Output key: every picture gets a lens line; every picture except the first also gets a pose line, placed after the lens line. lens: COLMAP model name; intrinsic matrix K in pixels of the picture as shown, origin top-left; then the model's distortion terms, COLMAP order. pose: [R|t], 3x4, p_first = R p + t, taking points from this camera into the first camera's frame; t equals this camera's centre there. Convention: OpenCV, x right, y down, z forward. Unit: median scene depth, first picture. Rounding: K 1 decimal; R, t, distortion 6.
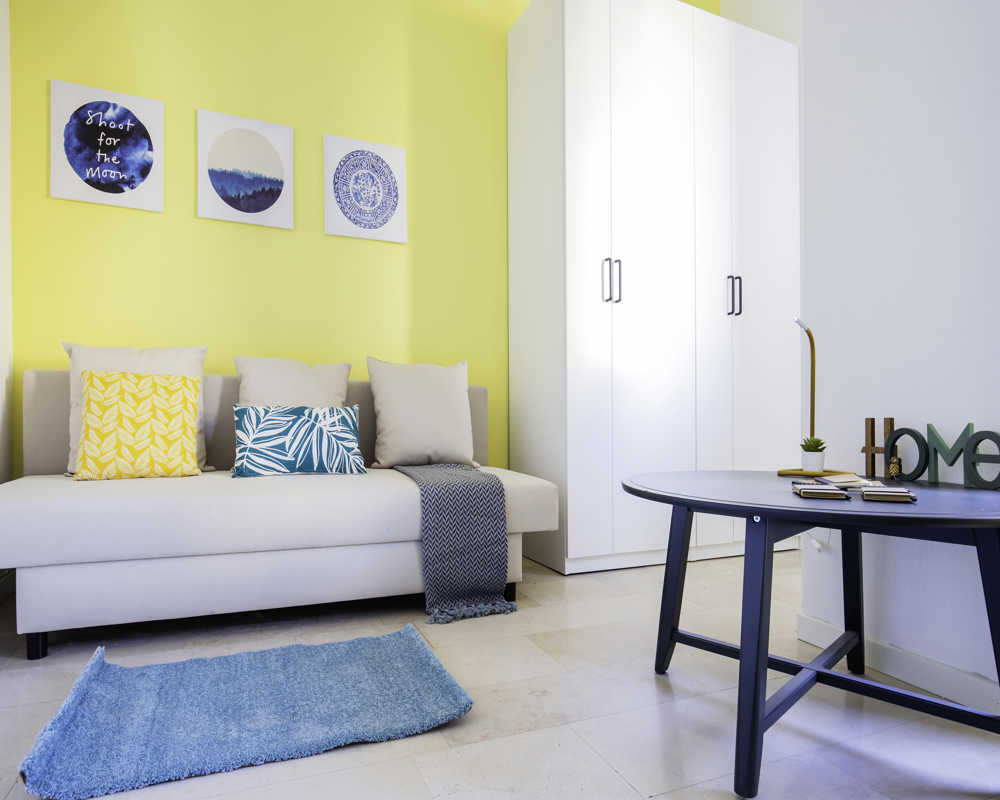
lens RADIAL K [[603.3, 0, 495.4], [0, 603.3, 431.6], [0, 0, 1]] dist [-0.005917, -0.002123]
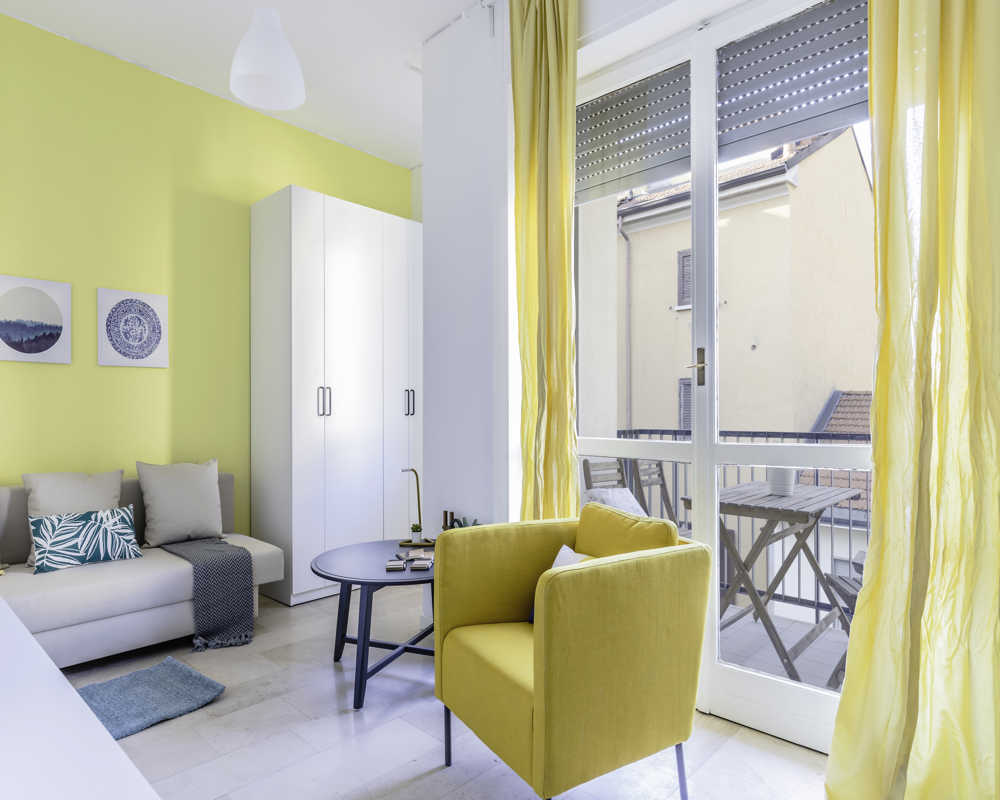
lens RADIAL K [[603.7, 0, 502.3], [0, 603.7, 383.2], [0, 0, 1]] dist [0.002618, 0.002540]
pose [[0.917561, 0.003011, 0.397584, 0.000533], [0.024655, 0.997616, -0.064455, -0.229757], [-0.396830, 0.068943, 0.915299, -0.691867]]
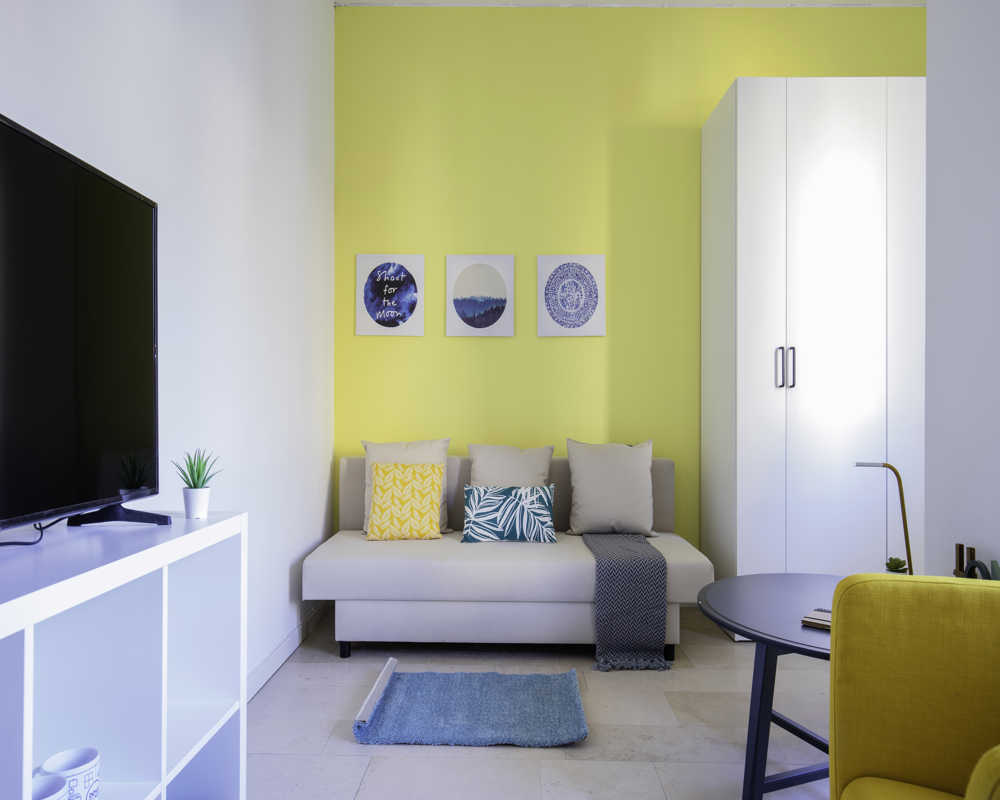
lens RADIAL K [[668.5, 0, 500.0], [0, 668.5, 400.0], [0, 0, 1]] dist [-0.000257, 0.001165]
pose [[0.908613, -0.017704, -0.417264, 0.277334], [0.000093, 0.999110, -0.042189, -0.174392], [0.417640, 0.038295, 0.907805, -0.356149]]
